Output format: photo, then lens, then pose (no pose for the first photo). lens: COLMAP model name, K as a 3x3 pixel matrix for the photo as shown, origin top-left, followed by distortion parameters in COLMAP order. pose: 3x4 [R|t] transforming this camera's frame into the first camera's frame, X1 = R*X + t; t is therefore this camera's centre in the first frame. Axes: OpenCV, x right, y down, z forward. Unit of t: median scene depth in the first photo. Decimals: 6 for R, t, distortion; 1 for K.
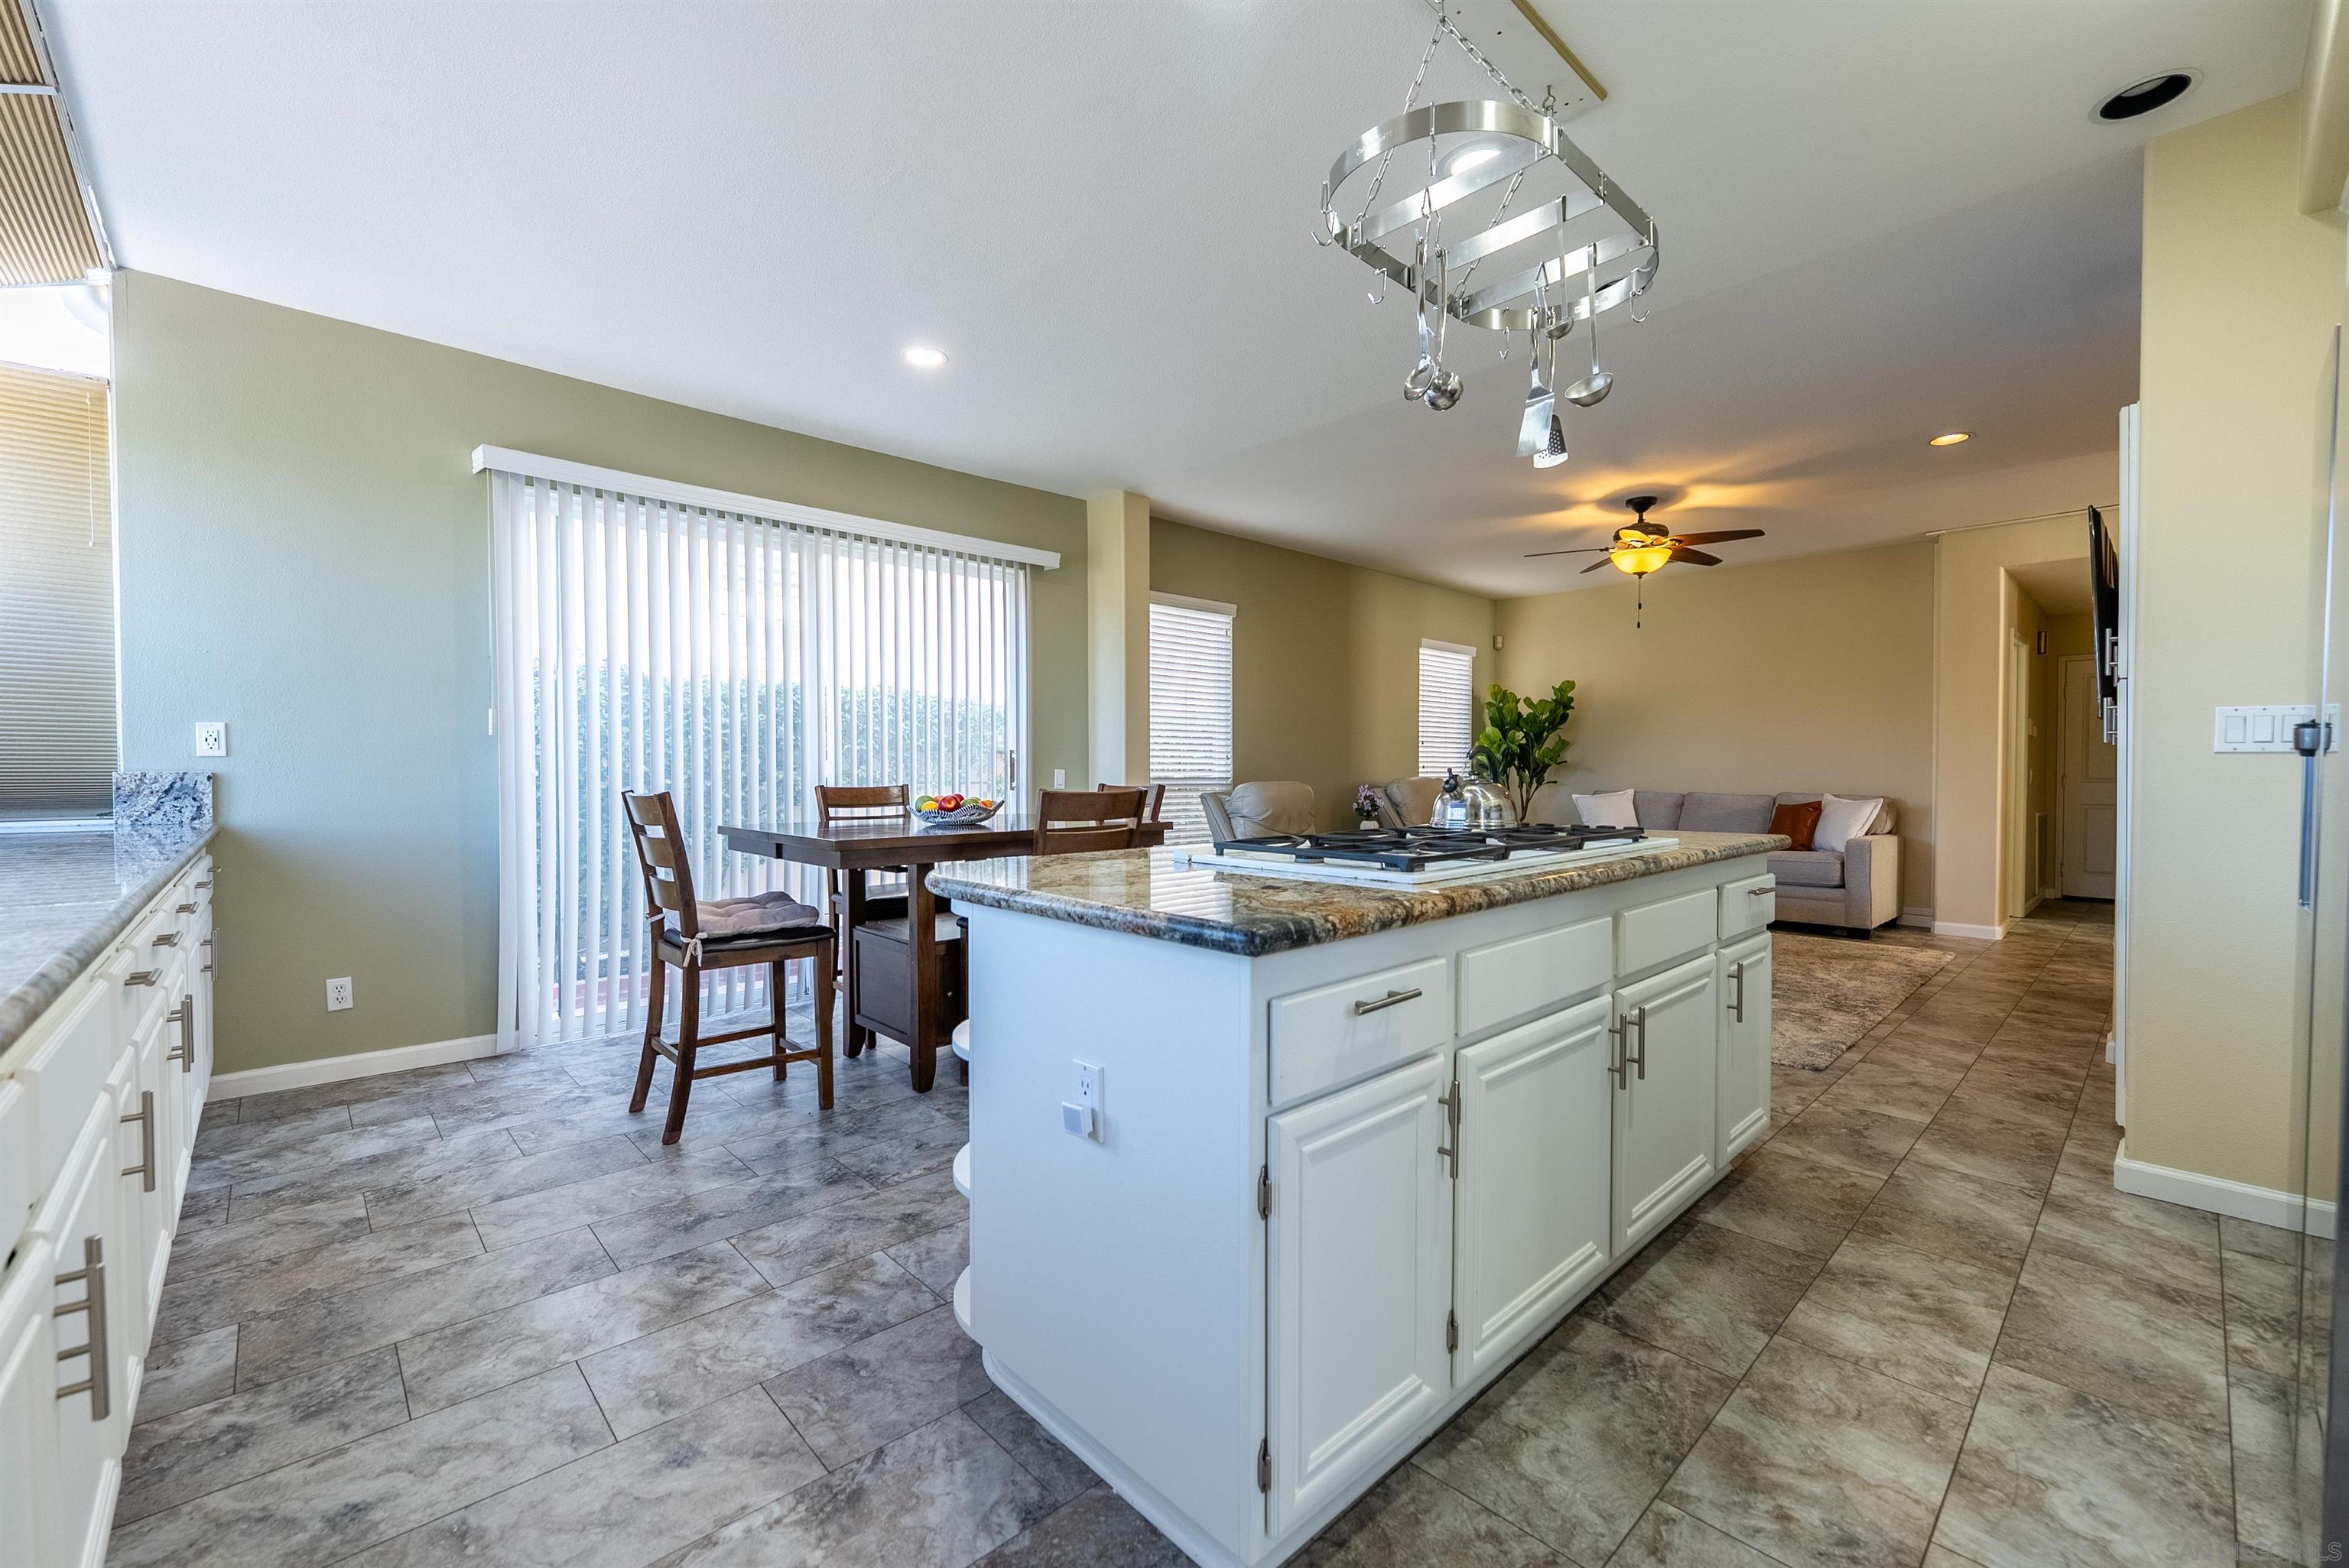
lens RADIAL K [[949.6, 0, 1179.1], [0, 949.6, 793.2], [0, 0, 1]] dist [0.001244, -0.001464]
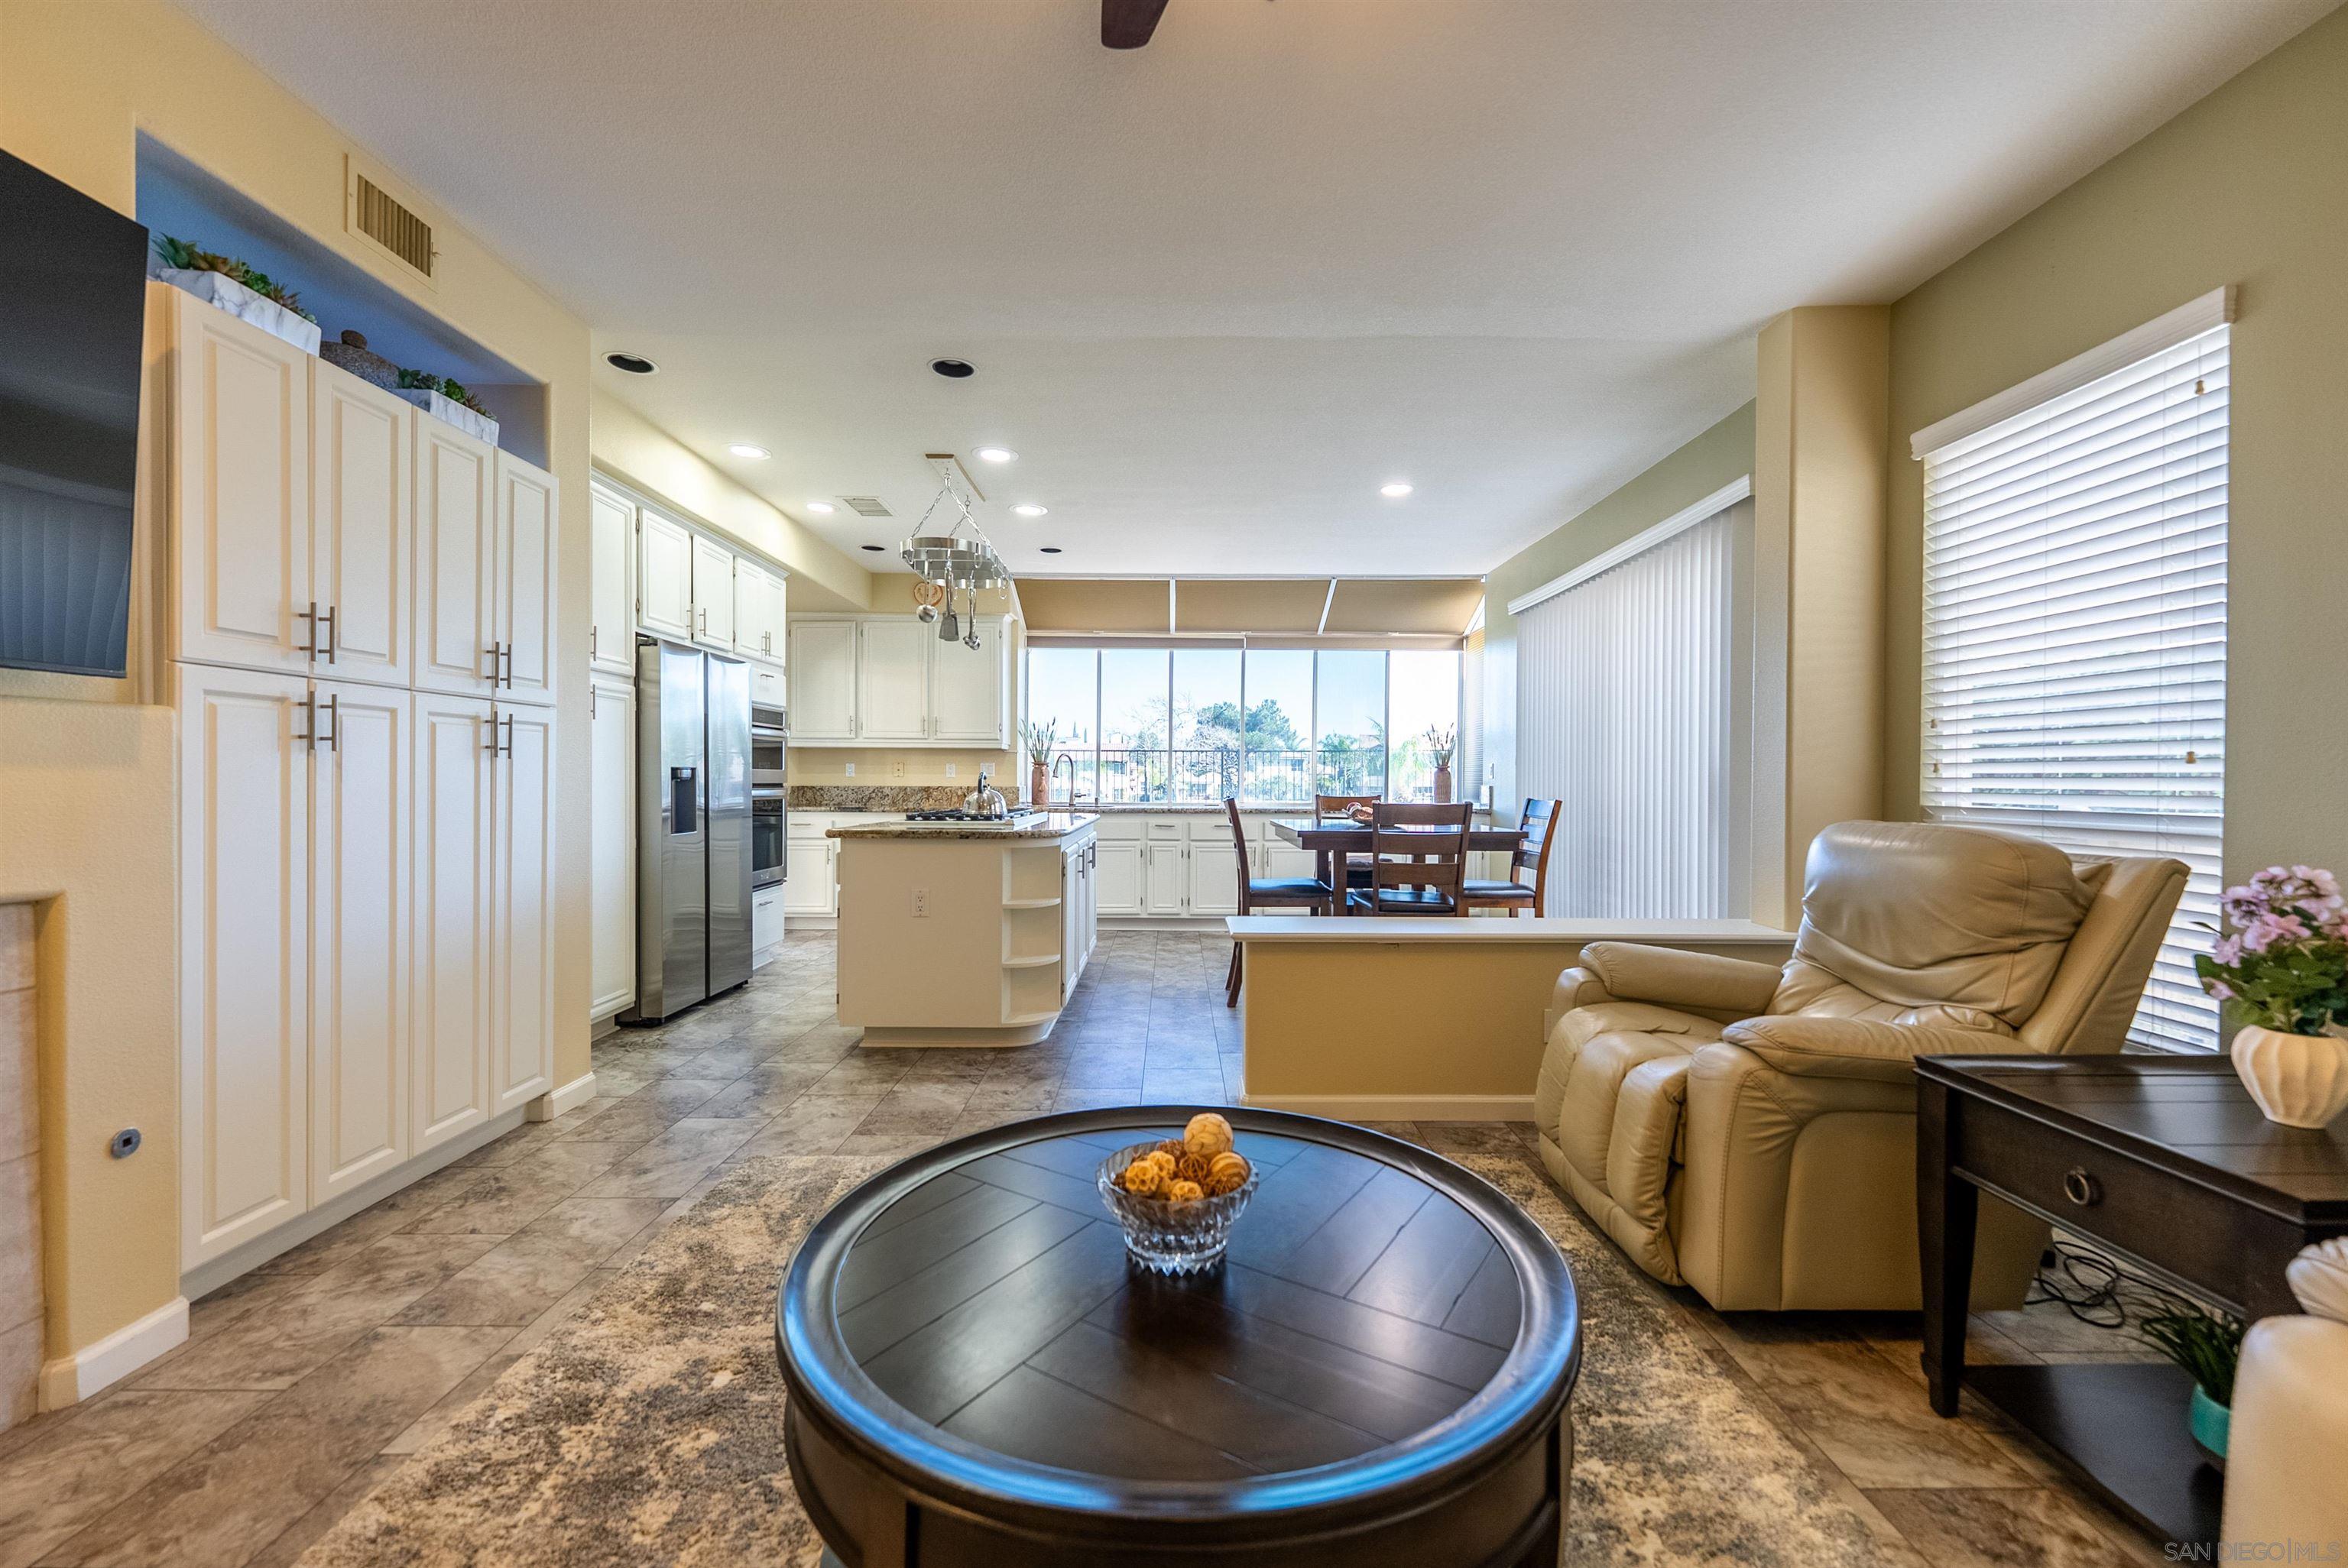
lens RADIAL K [[949.2, 0, 1178.1], [0, 949.2, 788.9], [0, 0, 1]] dist [0.001244, -0.001464]
pose [[-0.681572, 0.004381, -0.731738, 1.271243], [-0.021447, 0.999433, 0.025960, -0.065015], [0.731437, 0.033387, -0.681092, 2.264920]]
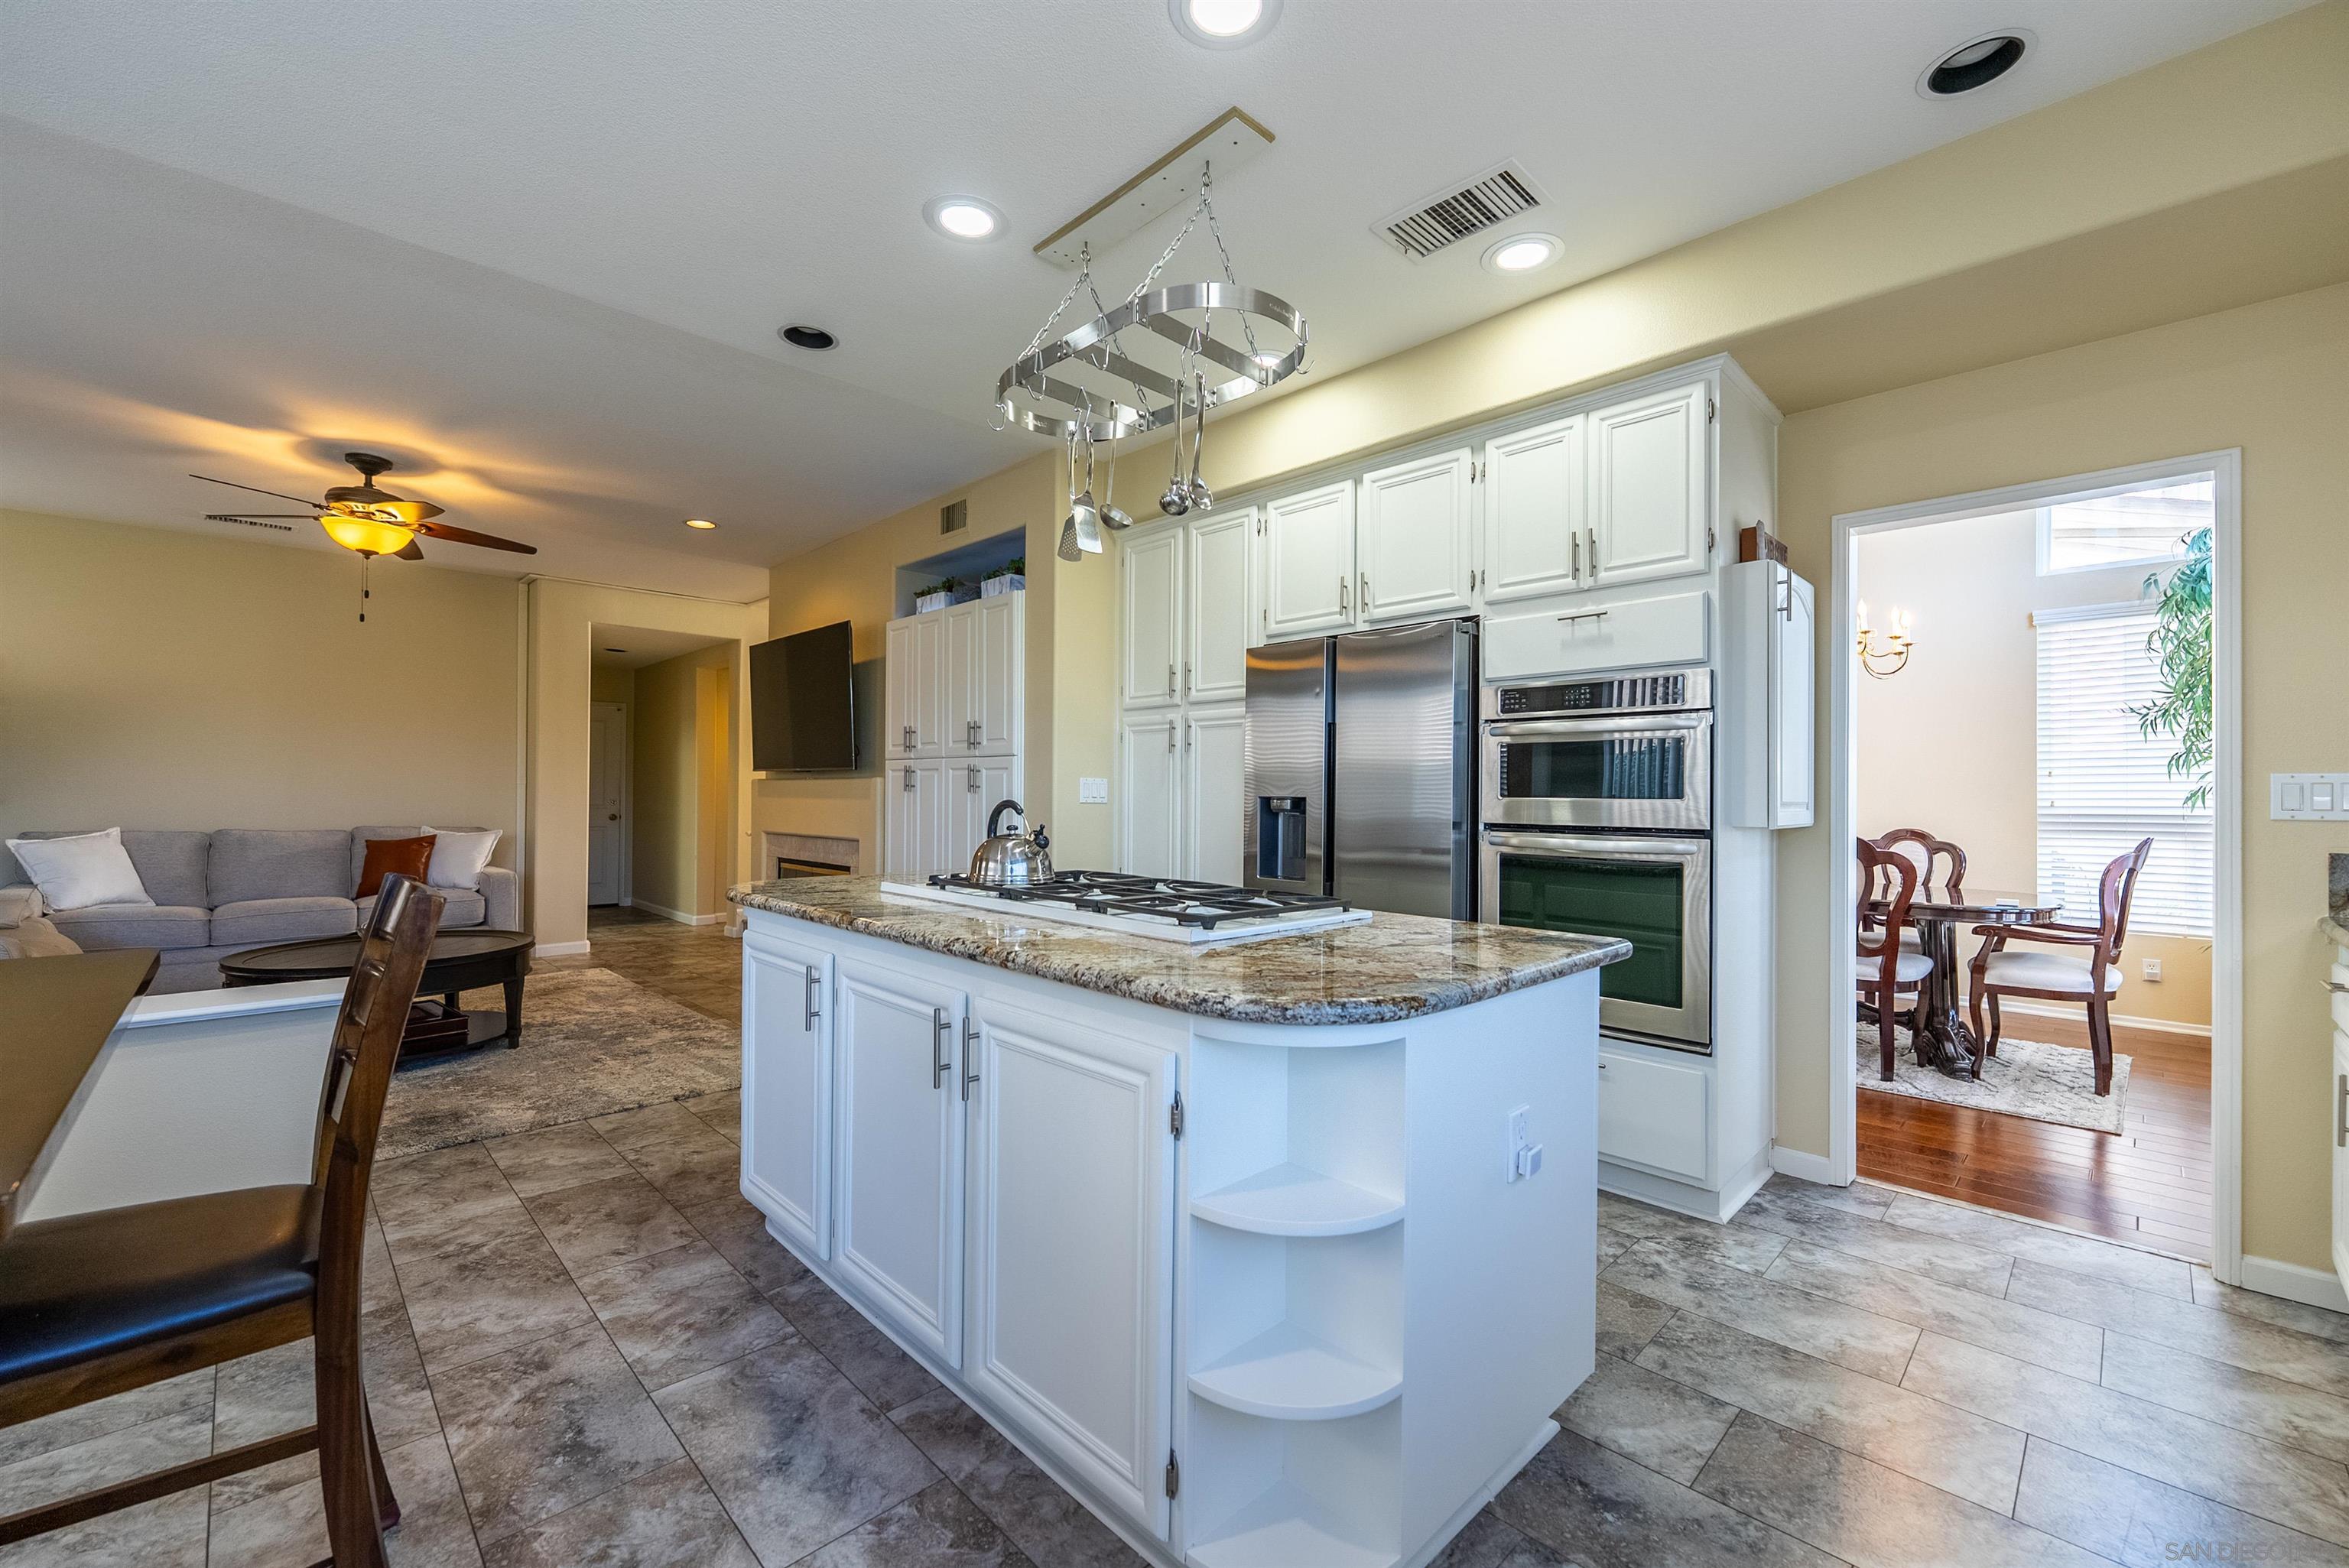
lens RADIAL K [[949.6, 0, 1177.8], [0, 949.6, 786.2], [0, 0, 1]] dist [0.001244, -0.001464]
pose [[-0.021635, 0.010149, 0.999714, -0.615019], [0.014434, 0.999847, -0.009838, -0.045875], [-0.999662, 0.014217, -0.021778, 0.724103]]
